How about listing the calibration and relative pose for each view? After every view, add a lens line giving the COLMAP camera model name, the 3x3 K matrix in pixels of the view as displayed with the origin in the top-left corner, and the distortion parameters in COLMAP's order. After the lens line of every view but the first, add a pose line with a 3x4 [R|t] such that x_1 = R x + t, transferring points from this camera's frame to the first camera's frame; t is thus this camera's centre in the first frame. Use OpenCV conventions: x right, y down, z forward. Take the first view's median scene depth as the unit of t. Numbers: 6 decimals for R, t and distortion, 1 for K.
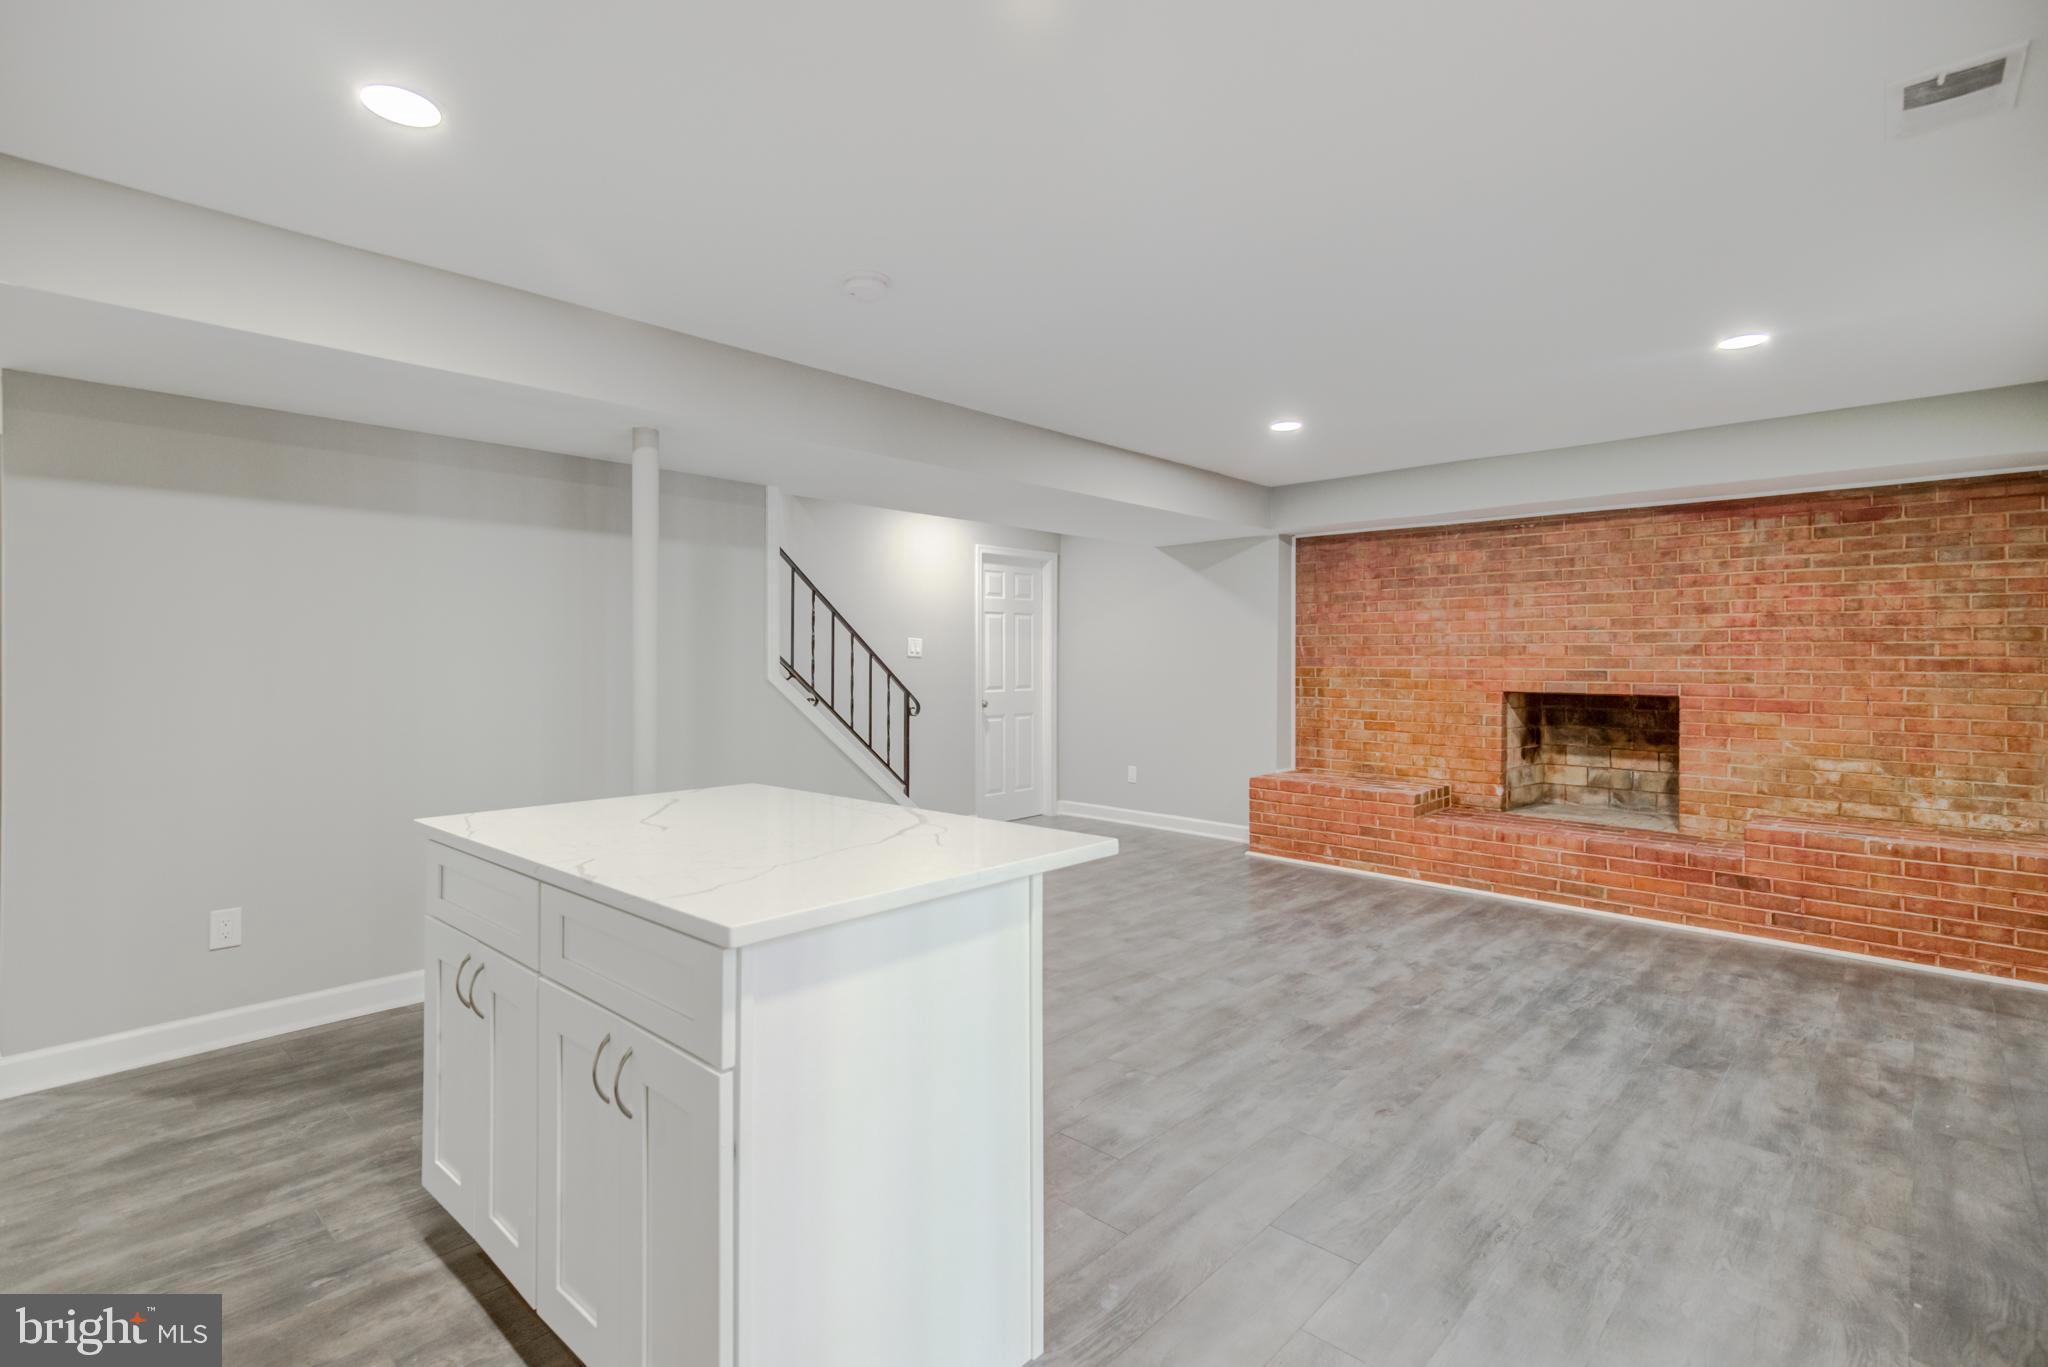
lens RADIAL K [[965.6, 0, 1018.7], [0, 965.6, 650.3], [0, 0, 1]] dist [0.028488, -0.000060]
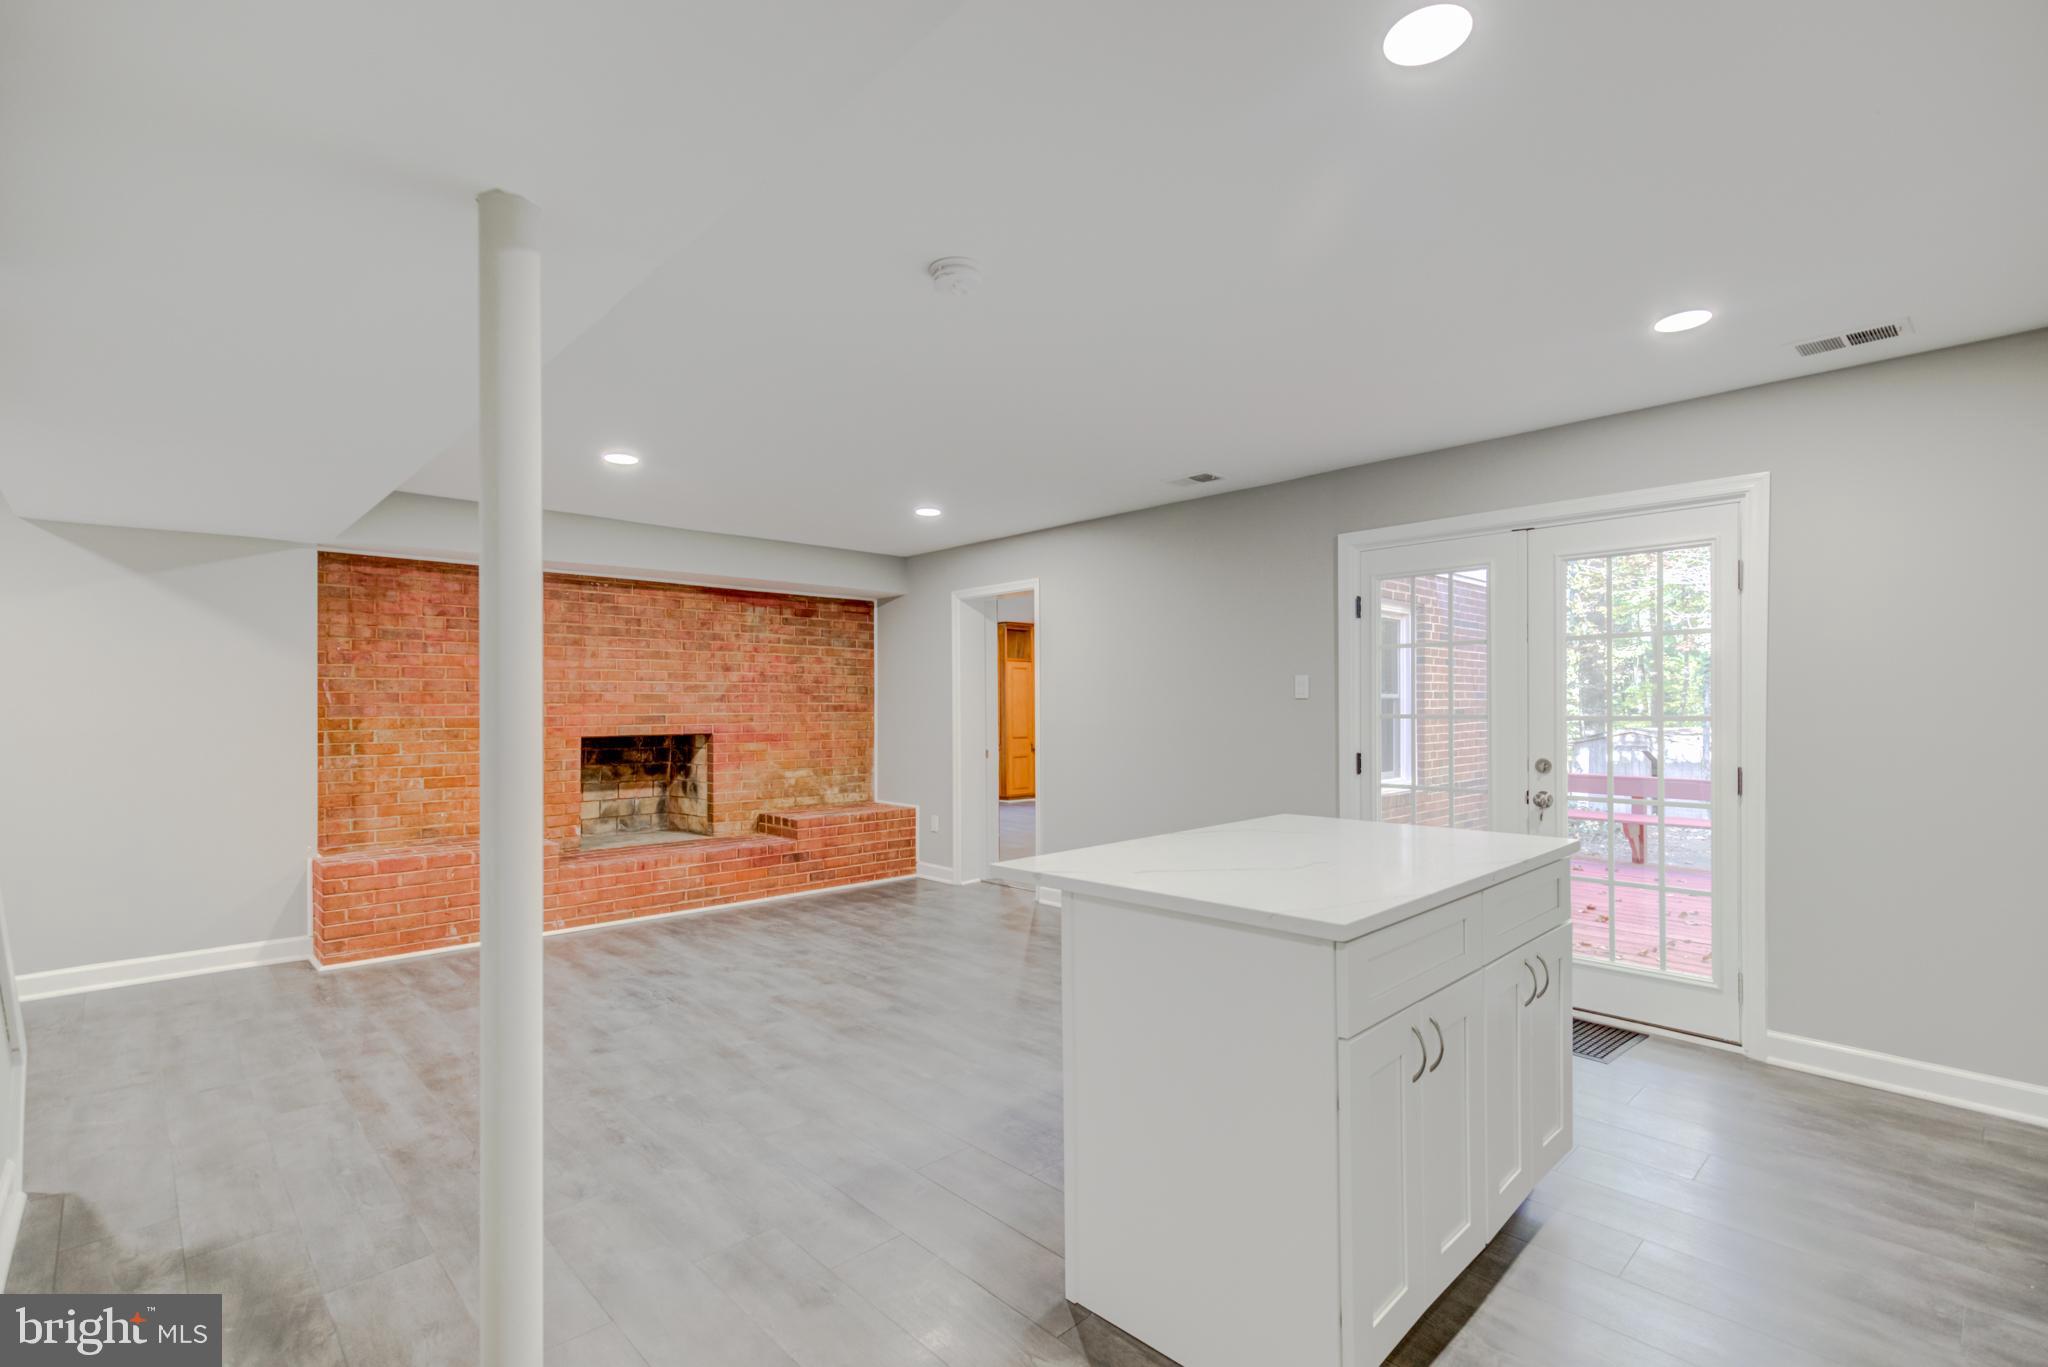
lens RADIAL K [[940.3, 0, 1033.1], [0, 940.3, 705.8], [0, 0, 1]] dist [0.028628, 0.000277]
pose [[0.055991, -0.004582, 0.998421, -0.607569], [-0.003608, 0.999982, 0.004791, 0.002169], [-0.998425, -0.003871, 0.055973, 0.537788]]
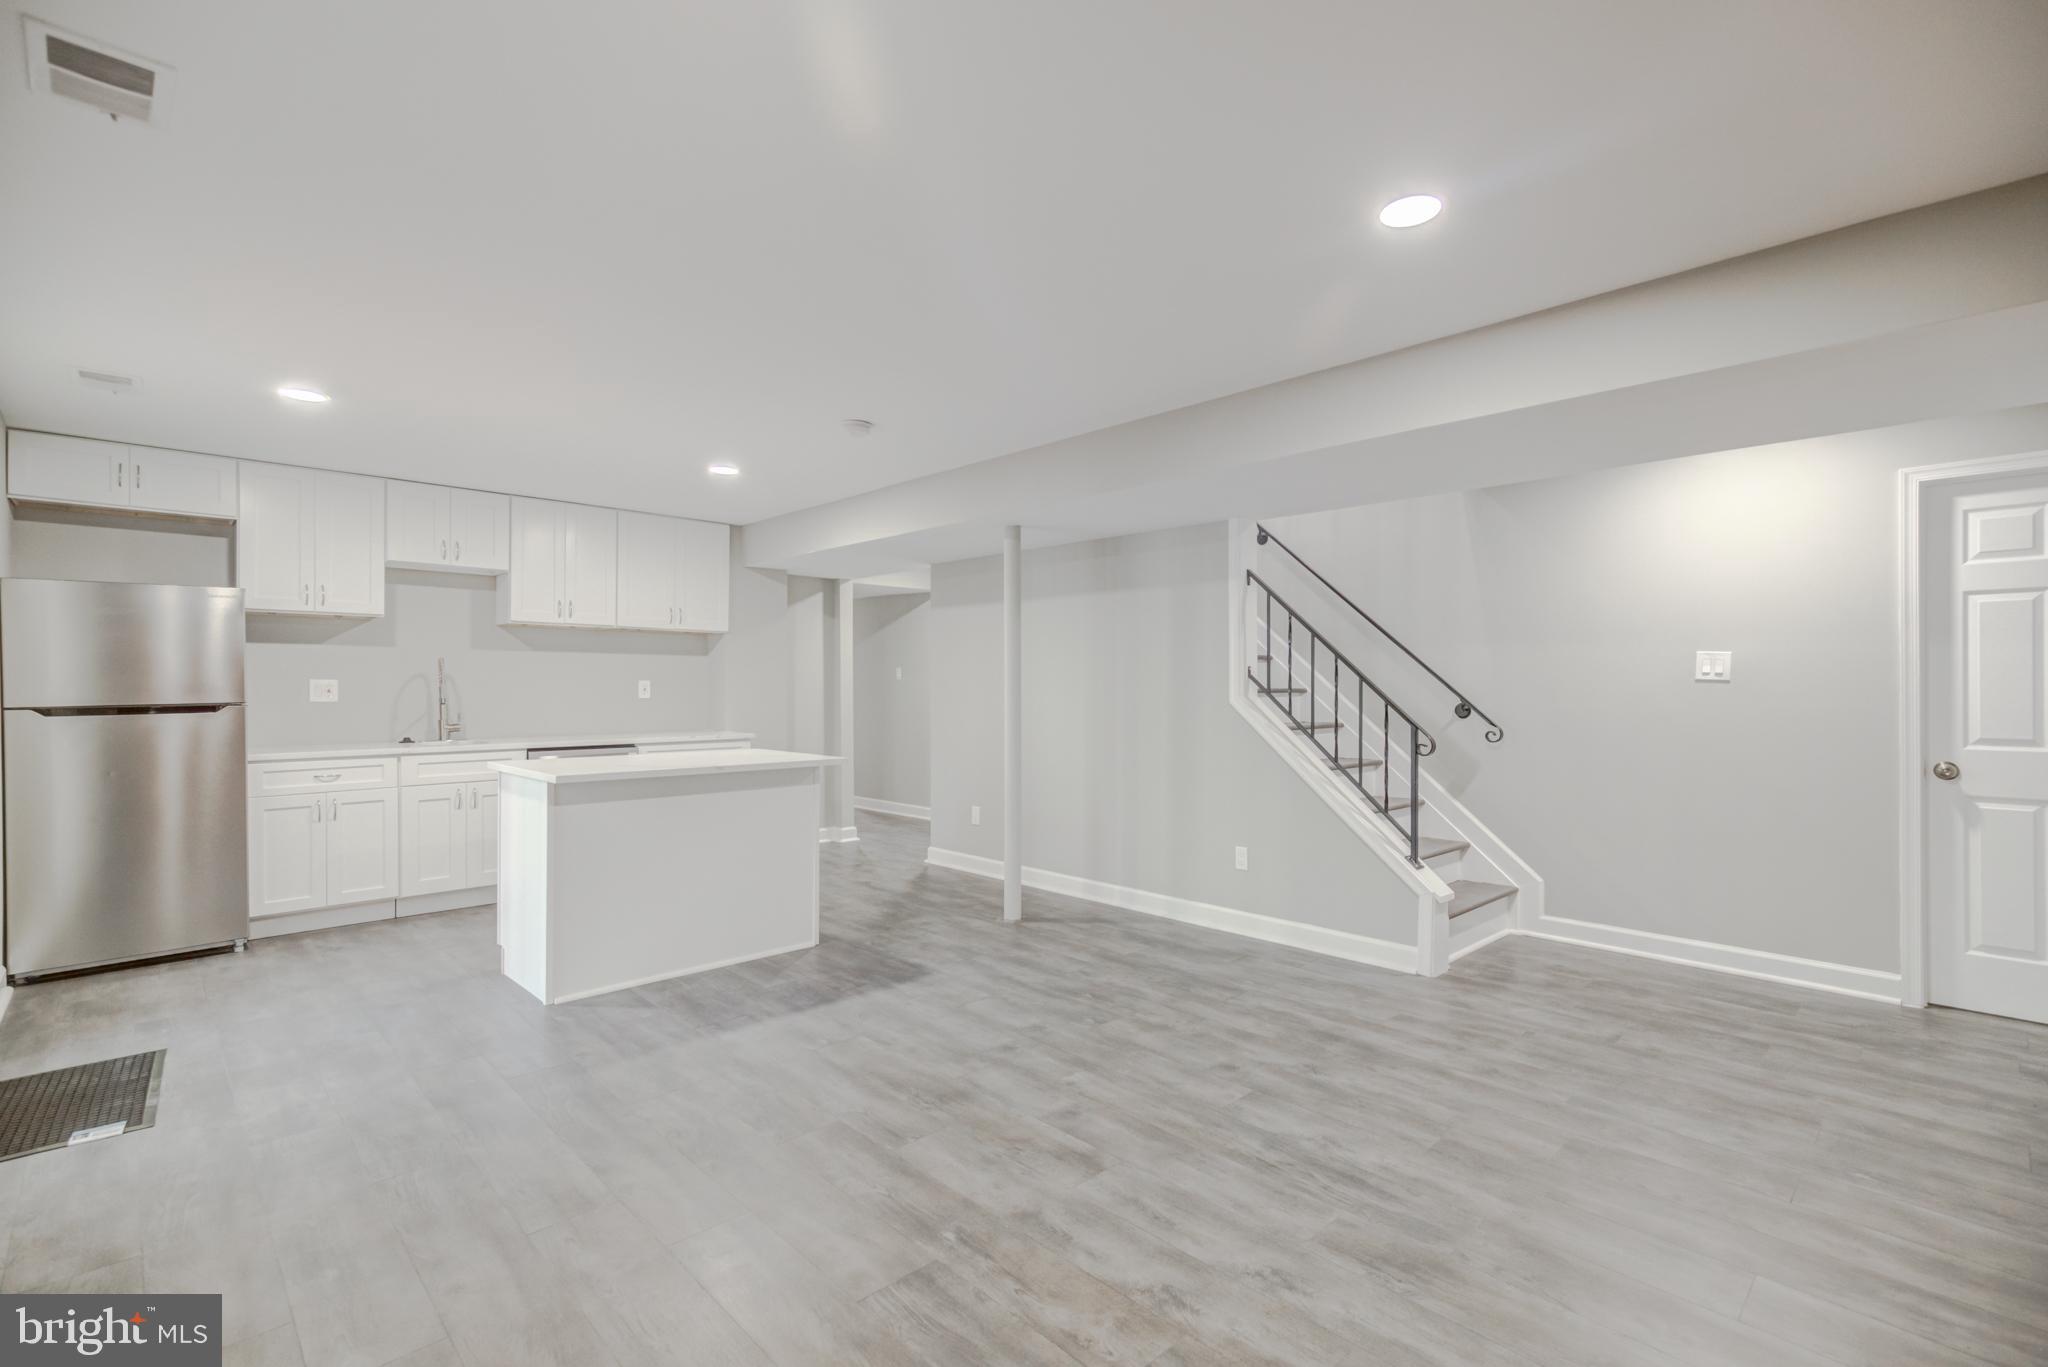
lens RADIAL K [[934.2, 0, 1024.0], [0, 934.2, 683.5], [0, 0, 1]] dist [0.016368, 0.000053]
pose [[-0.061135, -0.006612, -0.998108, 0.752094], [0.006251, 0.999956, -0.007007, 0.014371], [0.998110, -0.006668, -0.061091, 0.813272]]
